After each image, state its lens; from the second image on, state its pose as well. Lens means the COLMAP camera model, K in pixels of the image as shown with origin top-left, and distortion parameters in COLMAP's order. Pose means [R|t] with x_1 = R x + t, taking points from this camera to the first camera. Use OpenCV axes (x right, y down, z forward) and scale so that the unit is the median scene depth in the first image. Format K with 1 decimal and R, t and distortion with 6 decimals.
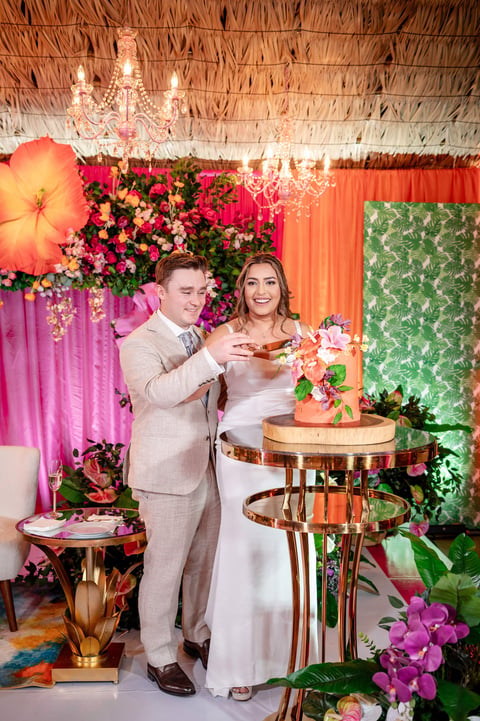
lens RADIAL K [[710.1, 0, 240.0], [0, 710.1, 360.5], [0, 0, 1]] dist [-0.004452, -0.000325]
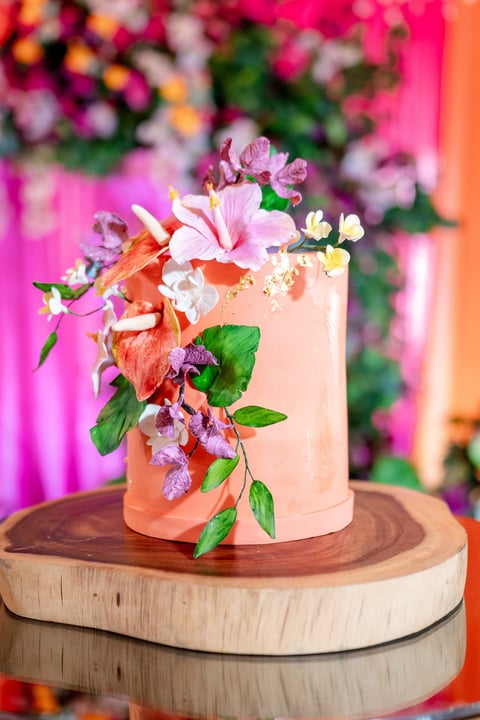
lens RADIAL K [[1009.2, 0, 240.0], [0, 1009.2, 360.0], [0, 0, 1]] dist [0.010842, -0.004072]
pose [[0.966044, 0.025732, -0.257095, 0.123584], [-0.014386, 0.998842, 0.045914, 0.000538], [0.257978, -0.040657, 0.965295, 0.332481]]
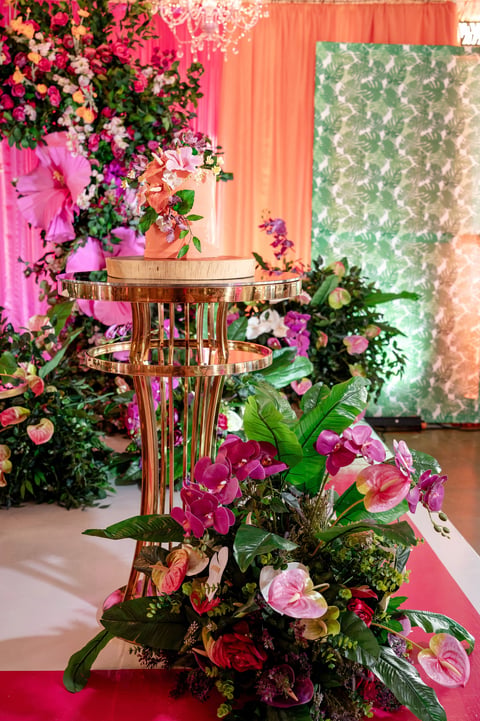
lens RADIAL K [[802.8, 0, 240.0], [0, 802.8, 360.5], [0, 0, 1]] dist [-0.004671, 0.020208]
pose [[0.999903, 0.008232, -0.011245, 0.113190], [-0.006877, 0.993269, 0.115622, 0.051489], [0.012121, -0.115533, 0.993230, -0.001253]]
